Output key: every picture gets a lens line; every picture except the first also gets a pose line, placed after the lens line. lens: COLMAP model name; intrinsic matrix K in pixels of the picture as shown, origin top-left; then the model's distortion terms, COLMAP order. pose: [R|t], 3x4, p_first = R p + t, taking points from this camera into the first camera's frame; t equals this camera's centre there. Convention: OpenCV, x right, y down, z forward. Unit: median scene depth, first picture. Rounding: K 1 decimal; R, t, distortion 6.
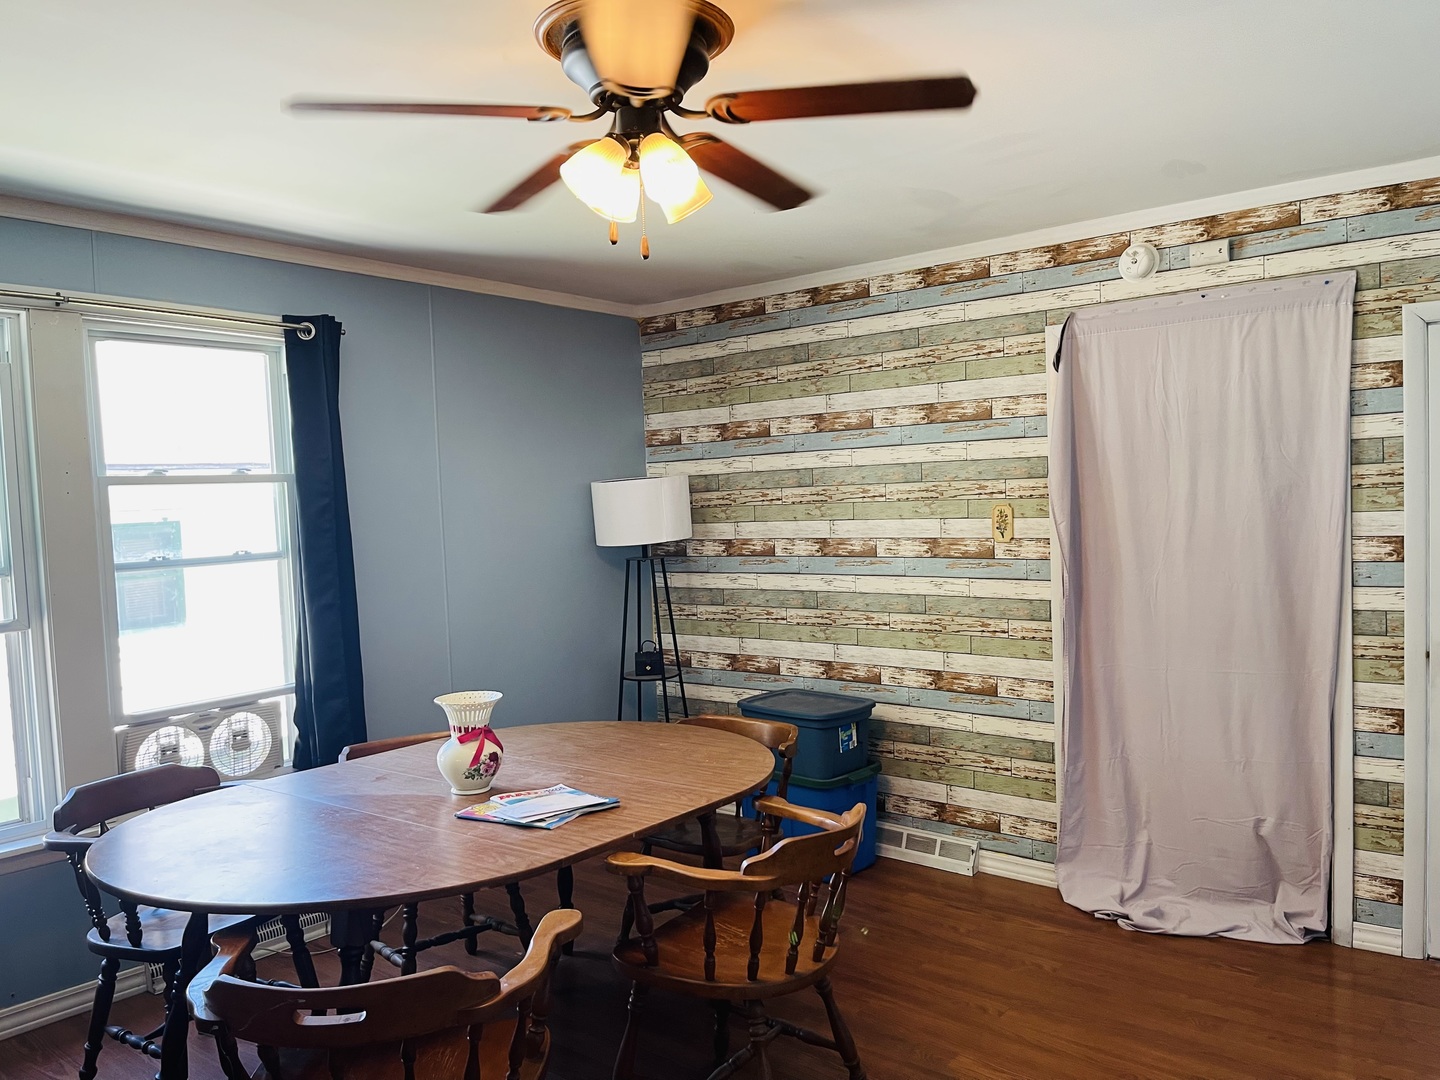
lens RADIAL K [[1056.5, 0, 718.8], [0, 1056.5, 562.6], [0, 0, 1]] dist [-0.004079, -0.010288]
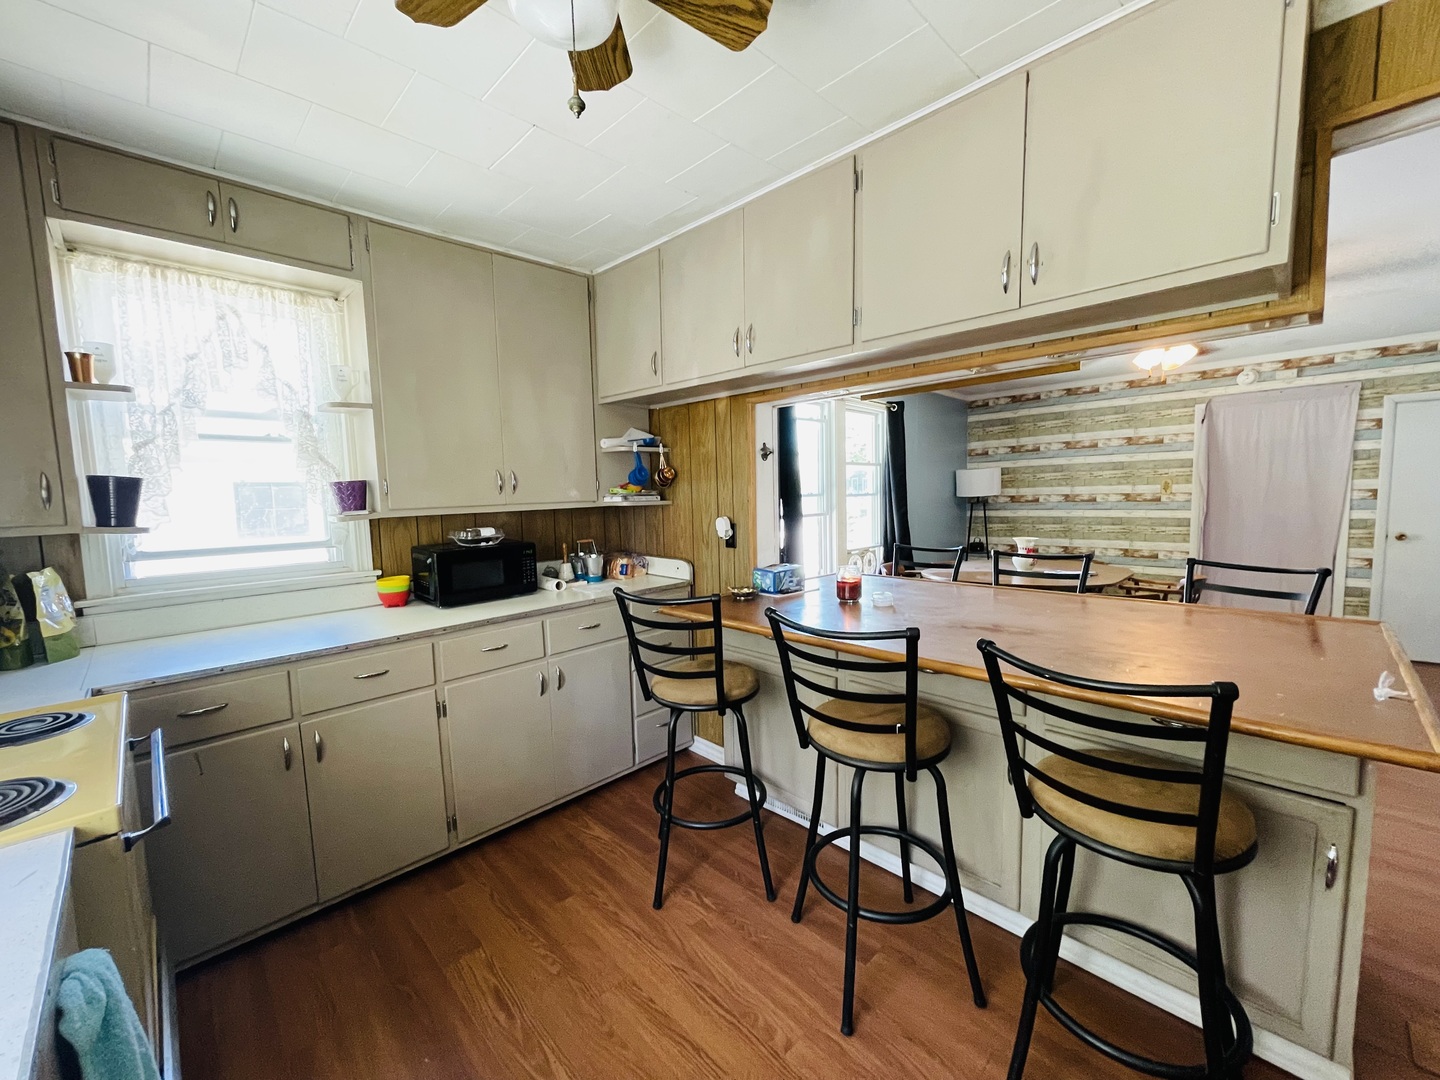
lens RADIAL K [[582.8, 0, 718.1], [0, 582.8, 551.4], [0, 0, 1]] dist [0.002935, 0.000646]
pose [[0.994170, 0.024316, -0.105042, -0.610219], [-0.020752, 0.999176, 0.034894, 0.086231], [0.105804, -0.032511, 0.993855, -0.445898]]
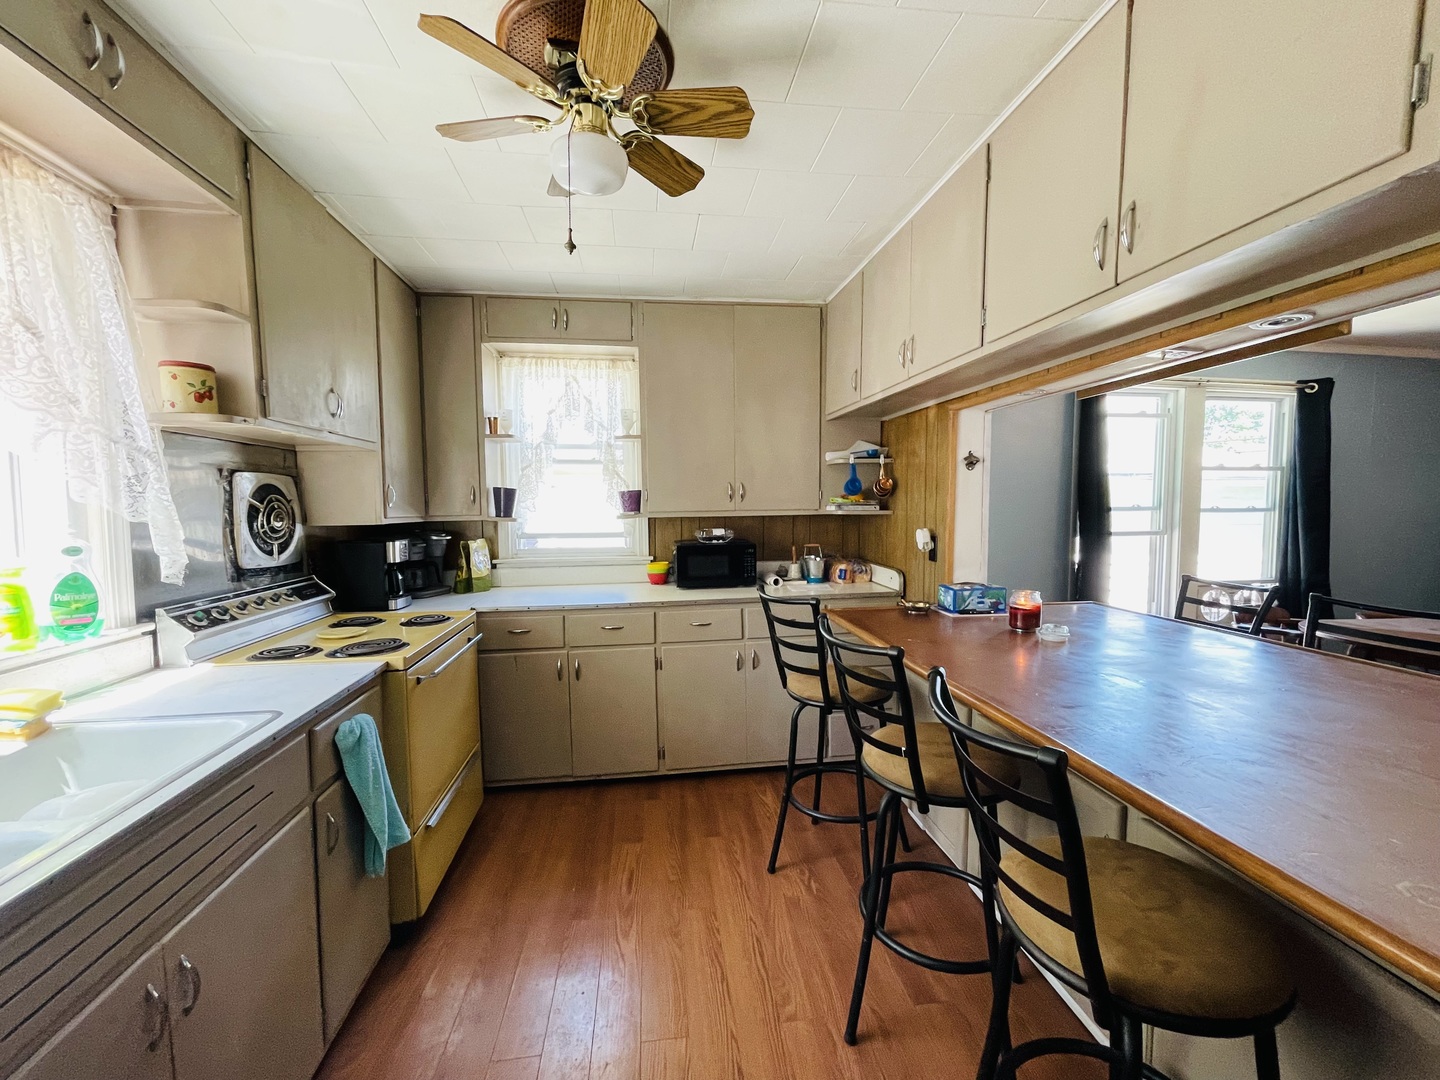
lens RADIAL K [[582.8, 0, 718.1], [0, 582.8, 551.4], [0, 0, 1]] dist [0.002935, 0.000646]
pose [[0.727379, 0.089069, -0.680432, -0.390953], [-0.071054, 0.995987, 0.054419, 0.075862], [0.682548, 0.008764, 0.730788, -0.411421]]
